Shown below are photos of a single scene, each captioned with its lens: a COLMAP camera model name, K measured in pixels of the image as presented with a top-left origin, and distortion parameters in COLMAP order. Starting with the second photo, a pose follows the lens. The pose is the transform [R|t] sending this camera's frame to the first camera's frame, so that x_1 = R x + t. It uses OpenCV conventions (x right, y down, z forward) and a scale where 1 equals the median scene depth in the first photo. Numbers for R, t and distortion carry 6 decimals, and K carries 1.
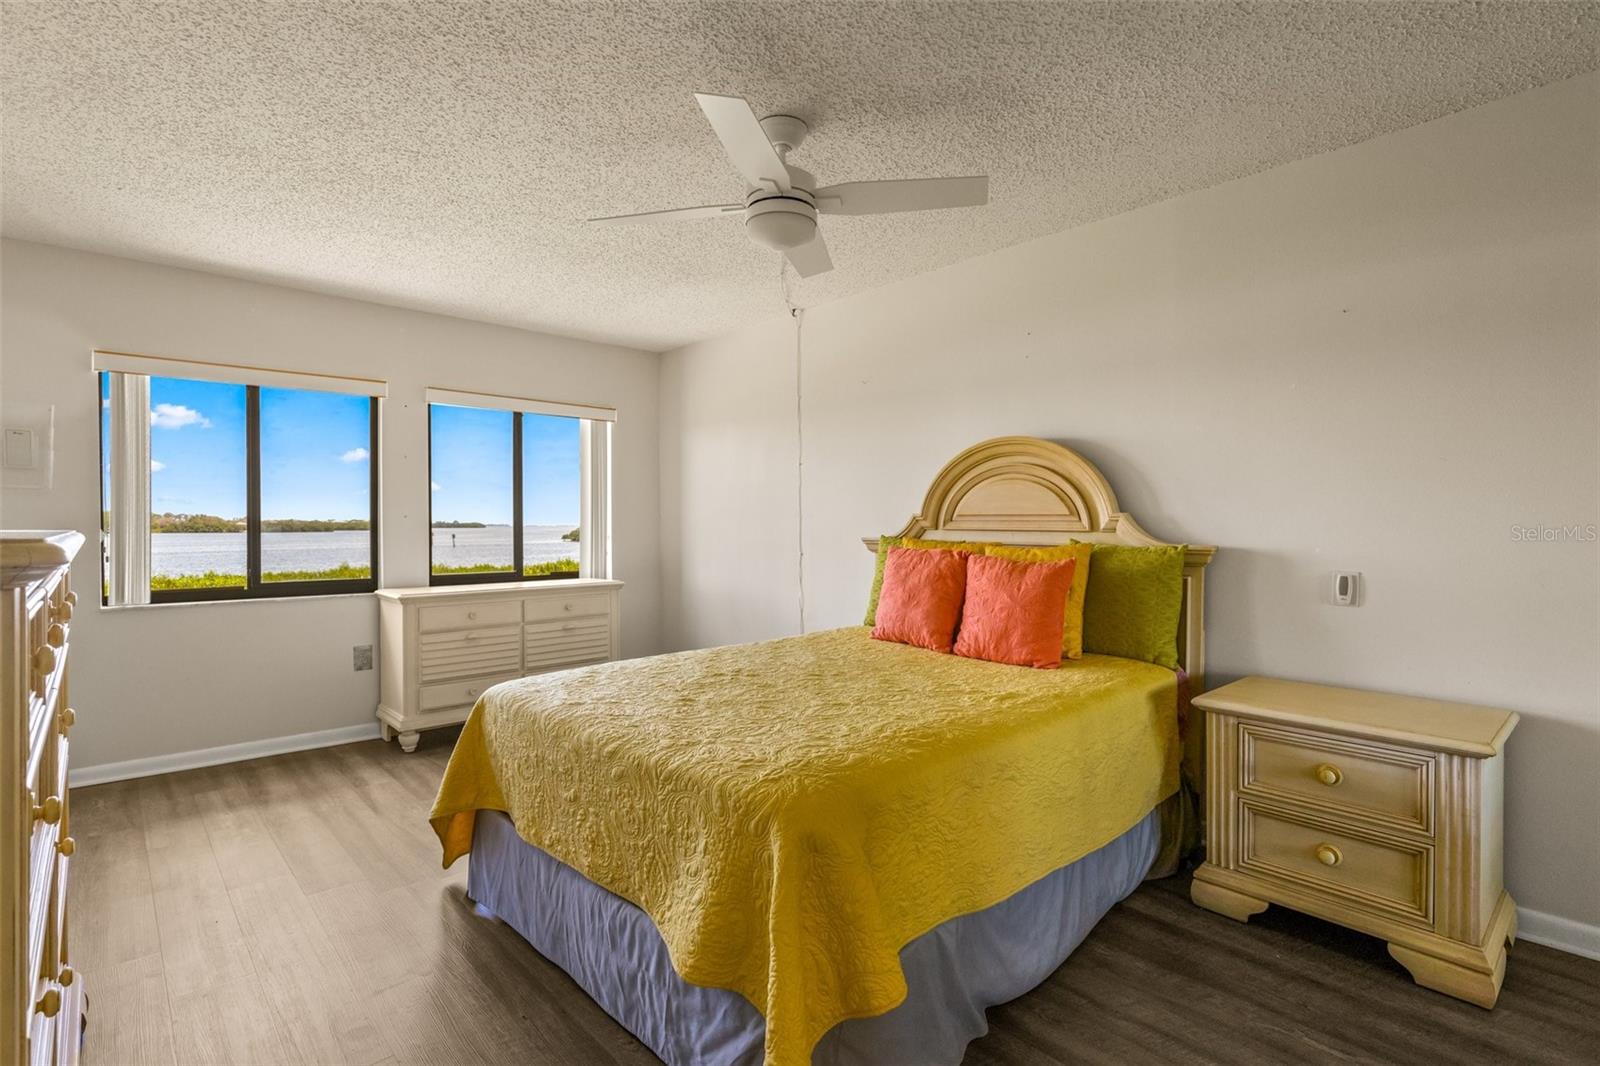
lens RADIAL K [[788.1, 0, 800.0], [0, 788.1, 533.0], [0, 0, 1]] dist [-0.000021, -0.000038]
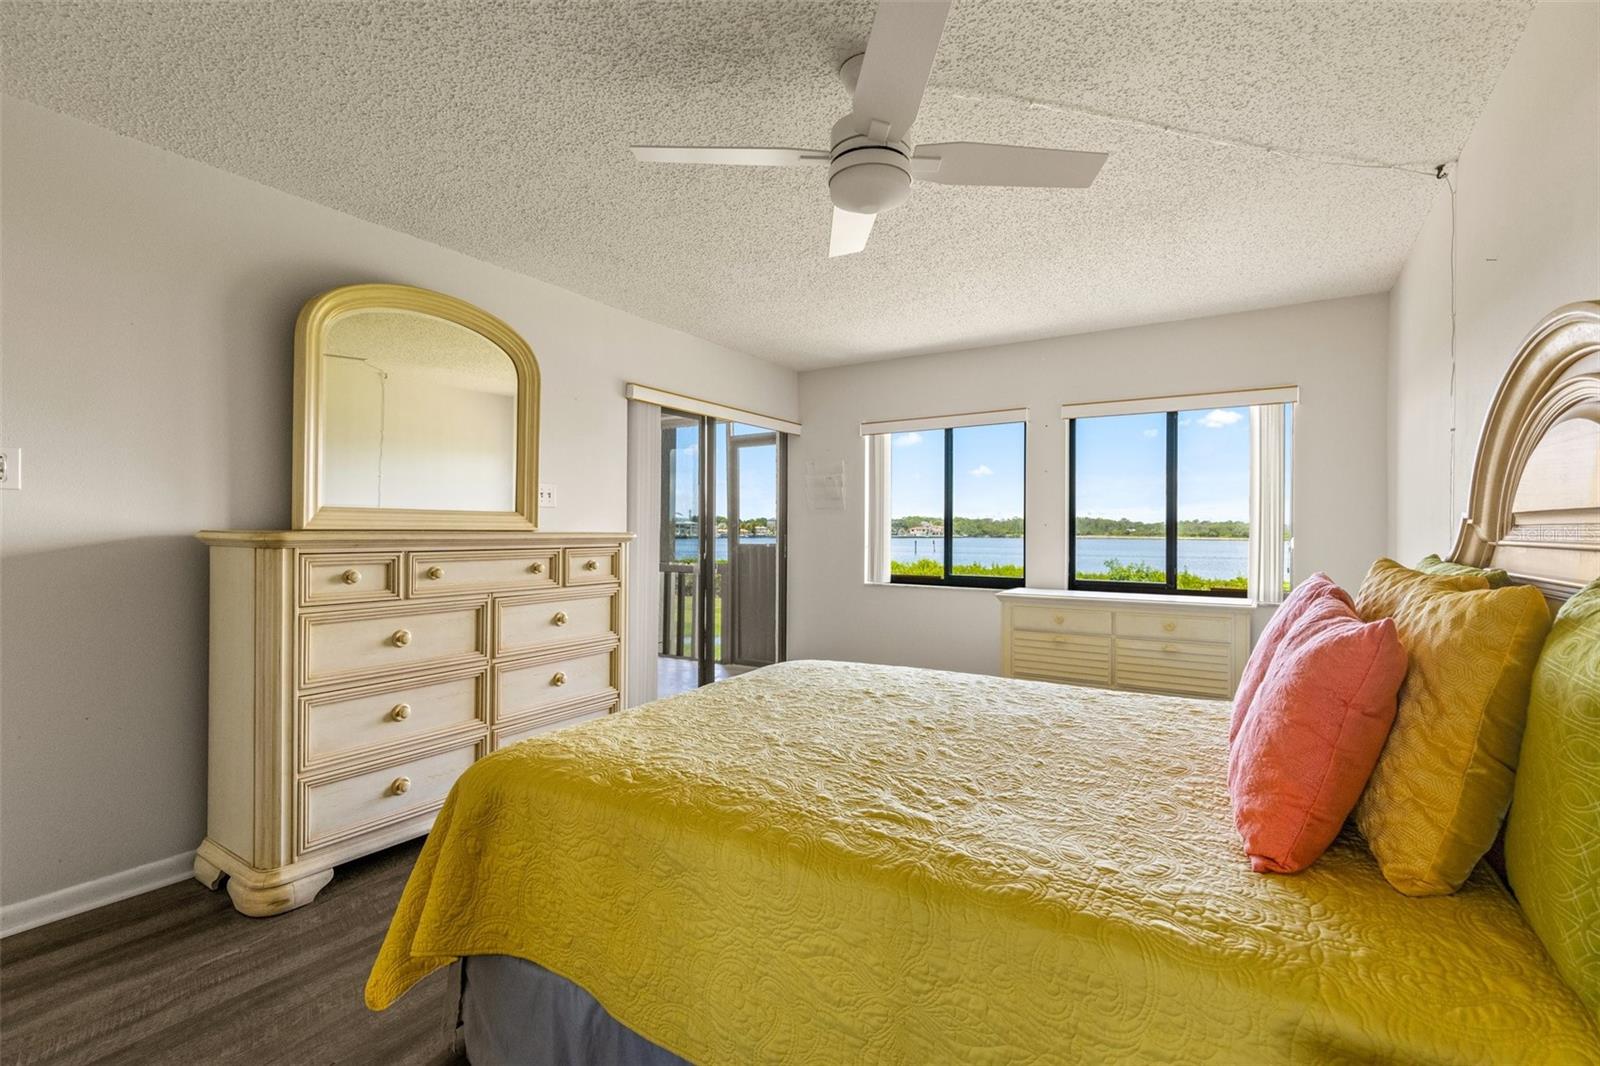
lens RADIAL K [[729.9, 0, 800.0], [0, 729.9, 533.0], [0, 0, 1]] dist [0.001810, -0.000257]
pose [[0.222186, 0.006731, -0.974981, 0.456045], [-0.016987, 0.999851, 0.003031, -0.006842], [0.974856, 0.015889, 0.222268, 0.462607]]
